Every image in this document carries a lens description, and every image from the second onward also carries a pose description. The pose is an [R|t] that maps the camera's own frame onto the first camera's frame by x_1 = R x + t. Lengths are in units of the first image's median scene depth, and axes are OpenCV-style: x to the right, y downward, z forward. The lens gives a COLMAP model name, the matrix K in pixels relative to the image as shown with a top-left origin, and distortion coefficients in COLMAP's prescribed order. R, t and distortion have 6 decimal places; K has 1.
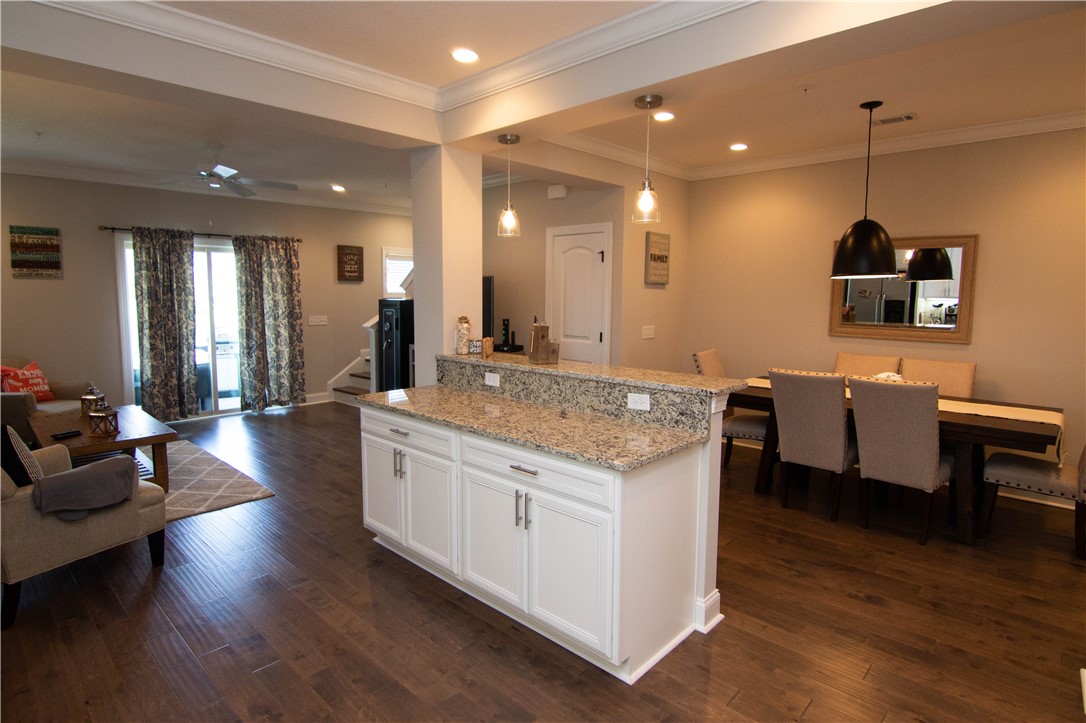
lens RADIAL K [[566.5, 0, 537.4], [0, 566.5, 366.6], [0, 0, 1]] dist [-0.003599, -0.000984]
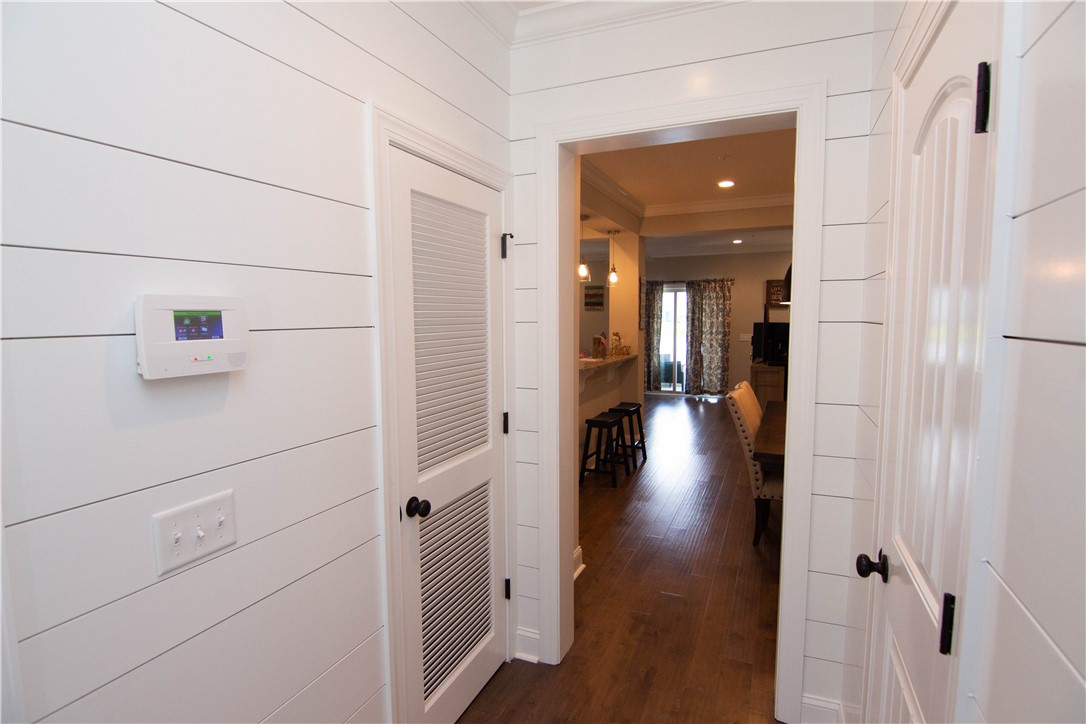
lens RADIAL K [[566.5, 0, 537.4], [0, 566.5, 367.1], [0, 0, 1]] dist [-0.003599, -0.000984]
pose [[0.342716, 0.080215, -0.936008, 0.941365], [-0.114968, 0.992440, 0.042957, -0.016767], [0.932378, 0.092889, 0.349347, 0.102654]]
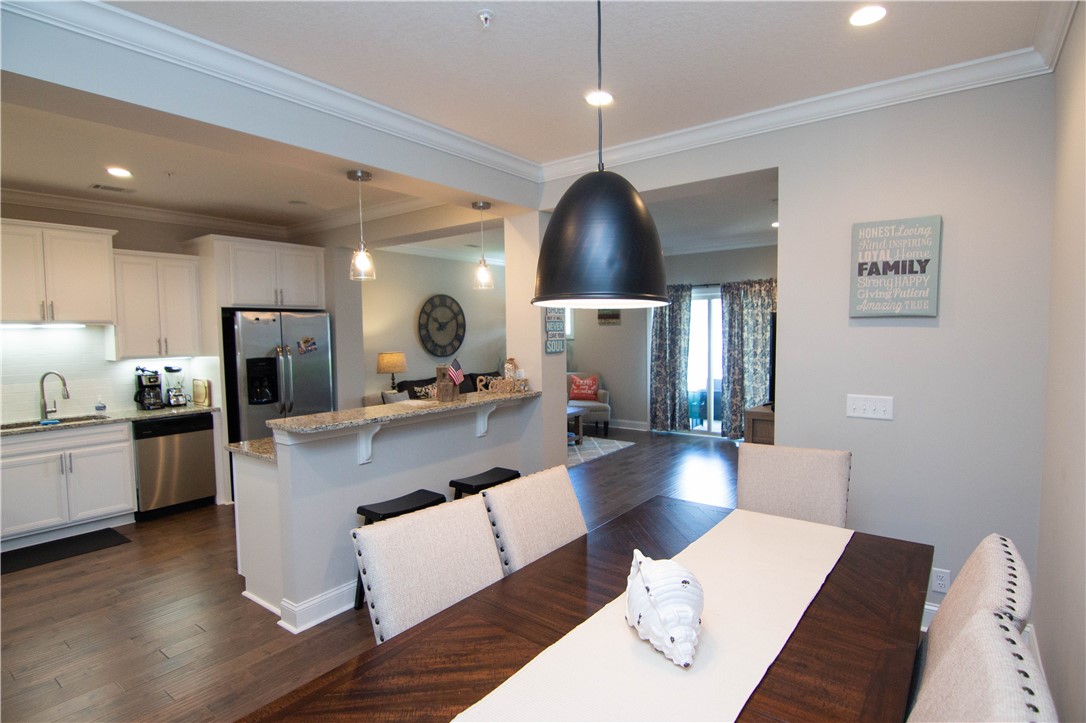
lens RADIAL K [[563.5, 0, 543.4], [0, 563.5, 382.1], [0, 0, 1]] dist [-0.002654, -0.000379]
pose [[0.100794, 0.085136, -0.991258, 0.679727], [-0.115630, 0.990583, 0.073320, -0.086283], [0.988165, 0.107229, 0.109689, 0.623194]]
